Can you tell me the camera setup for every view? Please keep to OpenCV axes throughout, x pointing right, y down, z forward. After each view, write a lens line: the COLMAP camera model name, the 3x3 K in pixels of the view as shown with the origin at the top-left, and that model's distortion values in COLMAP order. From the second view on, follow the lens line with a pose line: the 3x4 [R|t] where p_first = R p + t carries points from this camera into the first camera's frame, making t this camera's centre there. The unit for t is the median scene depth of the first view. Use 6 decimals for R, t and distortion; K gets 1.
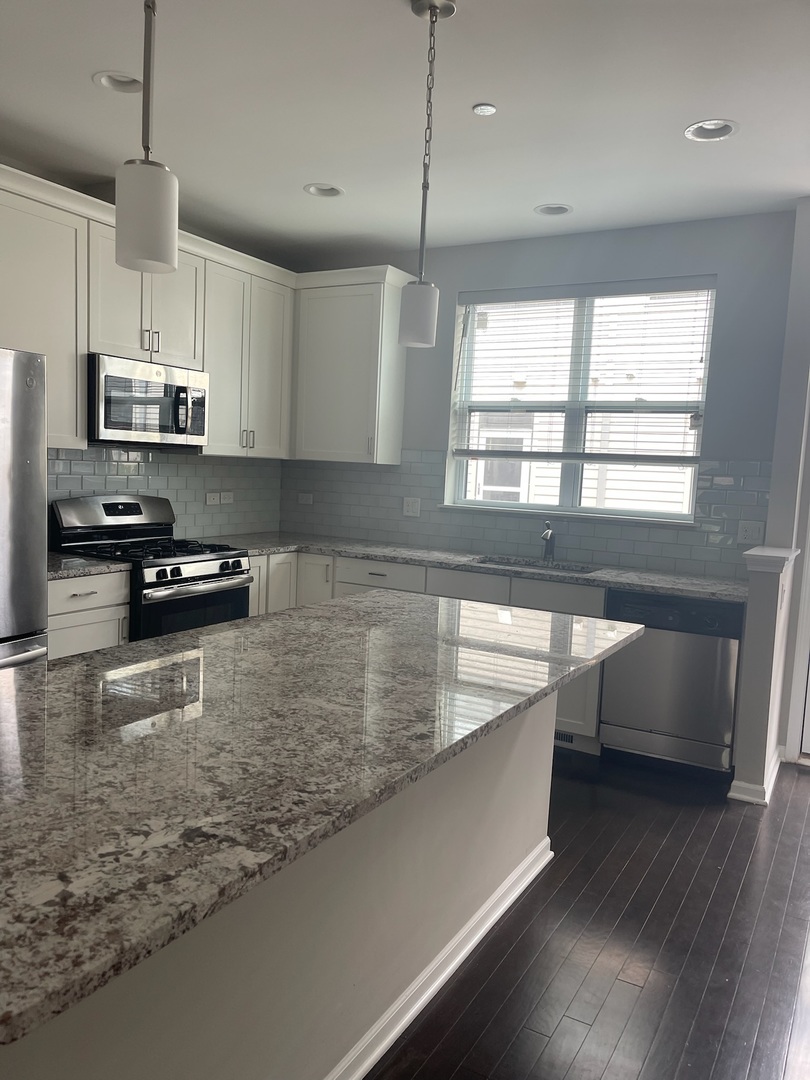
lens RADIAL K [[820.9, 0, 404.6], [0, 820.9, 545.2], [0, 0, 1]] dist [0.001334, -0.004166]
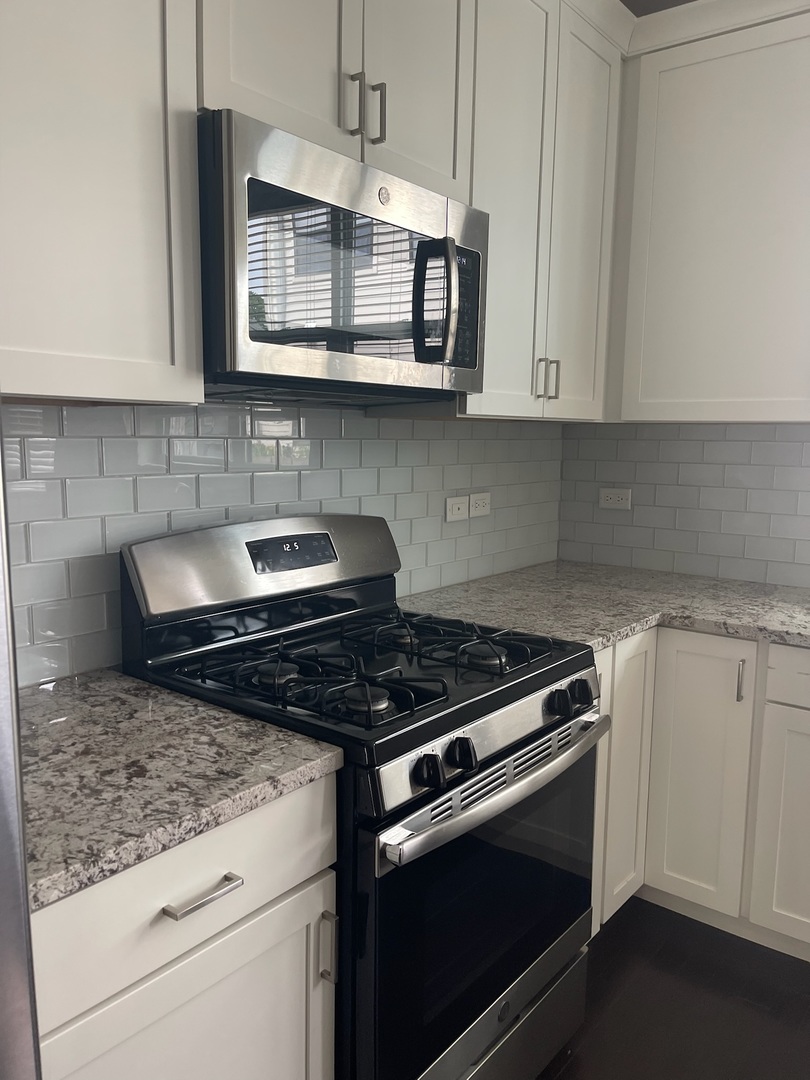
lens RADIAL K [[820.9, 0, 404.8], [0, 820.9, 539.1], [0, 0, 1]] dist [0.001334, -0.004166]
pose [[0.988975, -0.014245, -0.147395, -0.228631], [0.018034, 0.999539, 0.024405, -0.060251], [0.146980, -0.026794, 0.988777, 0.605096]]
